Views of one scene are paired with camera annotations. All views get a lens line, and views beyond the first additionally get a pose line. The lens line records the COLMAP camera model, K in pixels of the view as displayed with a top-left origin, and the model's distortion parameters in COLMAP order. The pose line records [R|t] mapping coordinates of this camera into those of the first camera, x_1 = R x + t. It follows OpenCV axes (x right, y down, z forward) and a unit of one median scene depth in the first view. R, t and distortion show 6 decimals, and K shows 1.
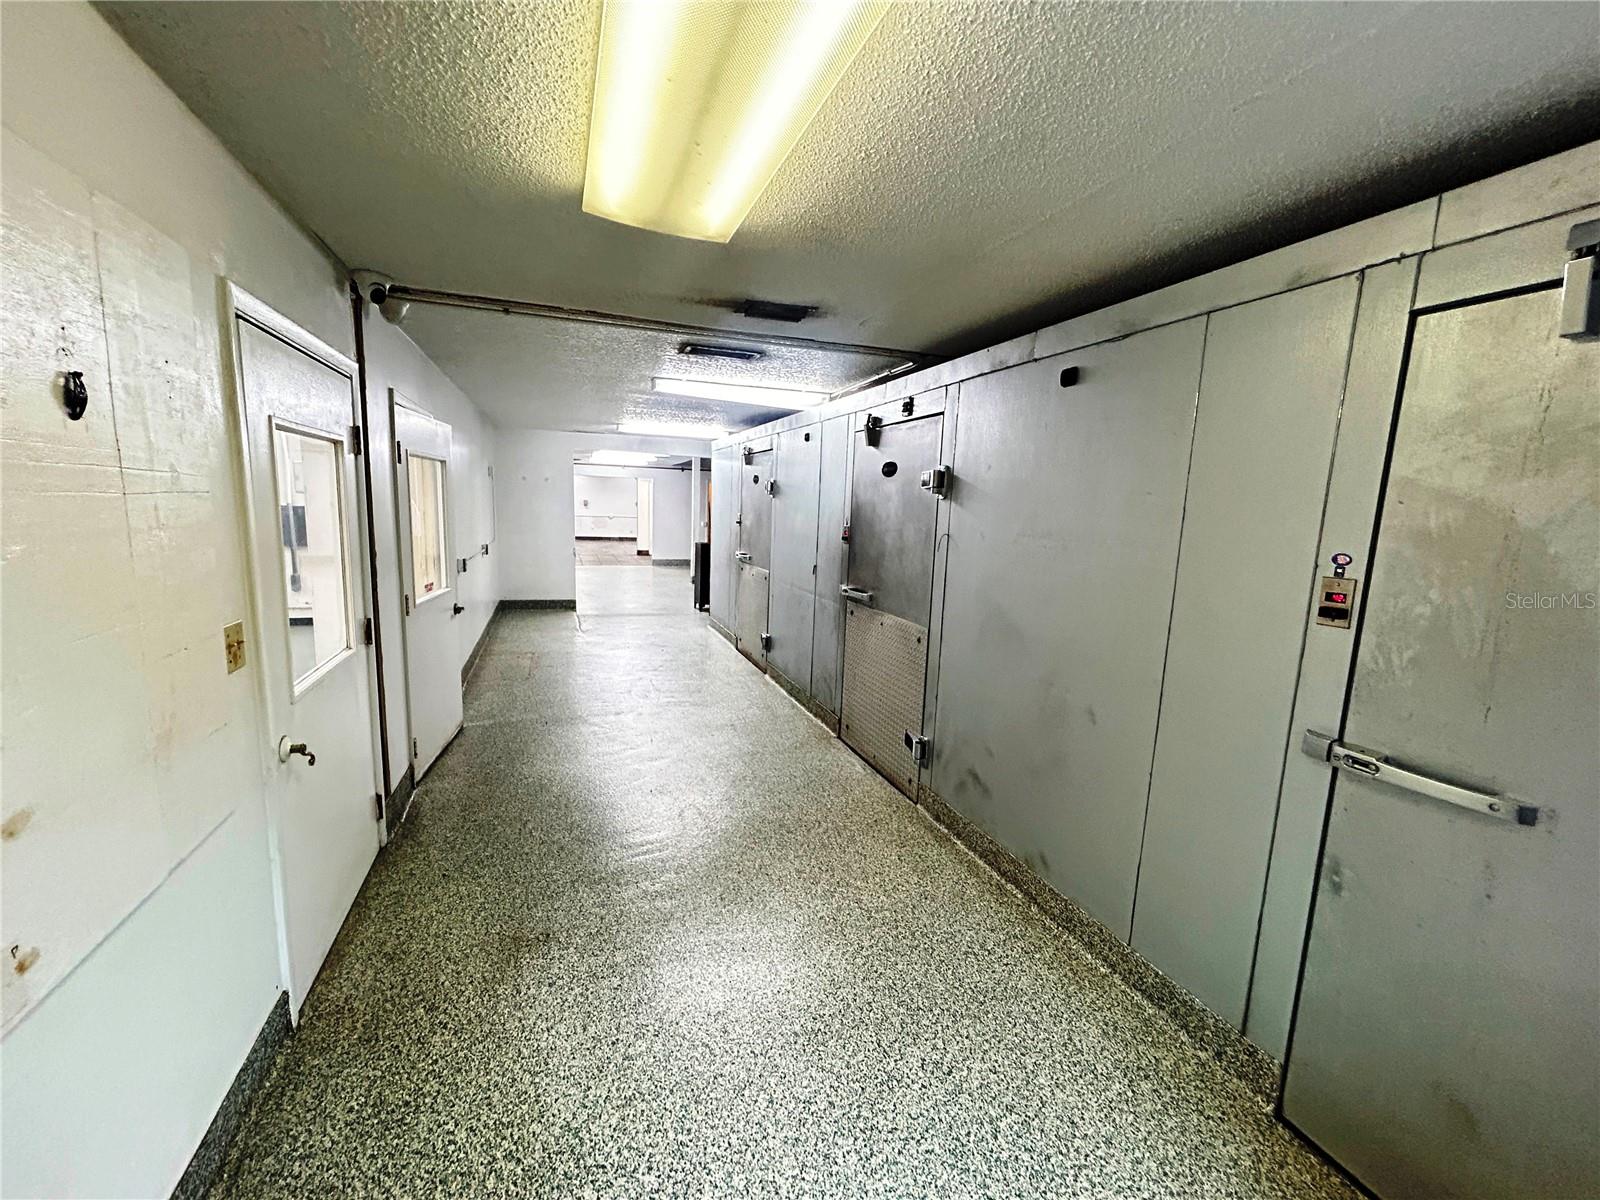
lens RADIAL K [[641.7, 0, 799.5], [0, 641.7, 598.3], [0, 0, 1]] dist [-0.001240, 0.001846]
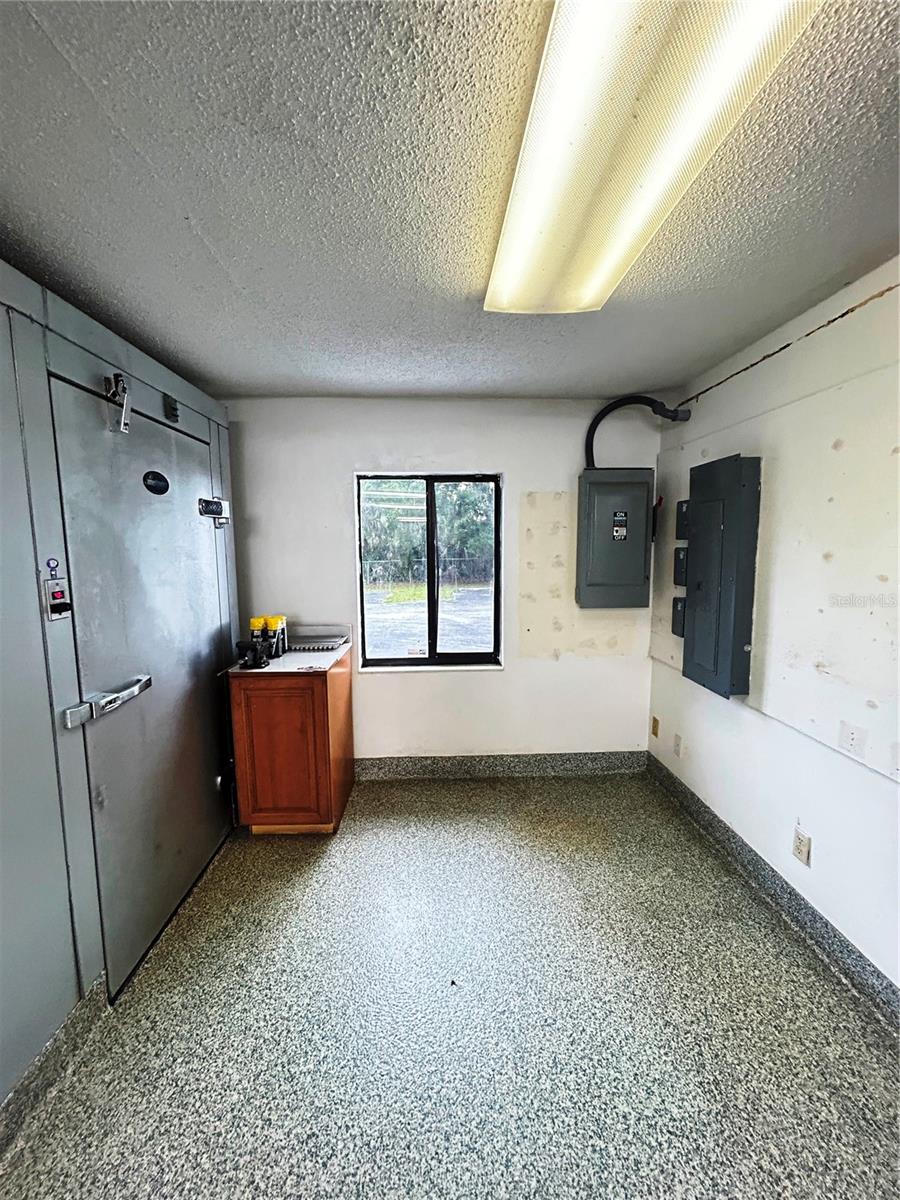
lens RADIAL K [[481.3, 0, 449.7], [0, 481.3, 598.1], [0, 0, 1]] dist [-0.001240, 0.001846]
pose [[-0.948109, -0.062690, 0.311705, -0.143404], [0.021475, 0.965504, 0.259501, -0.215137], [-0.317221, 0.252729, -0.914056, 1.600297]]
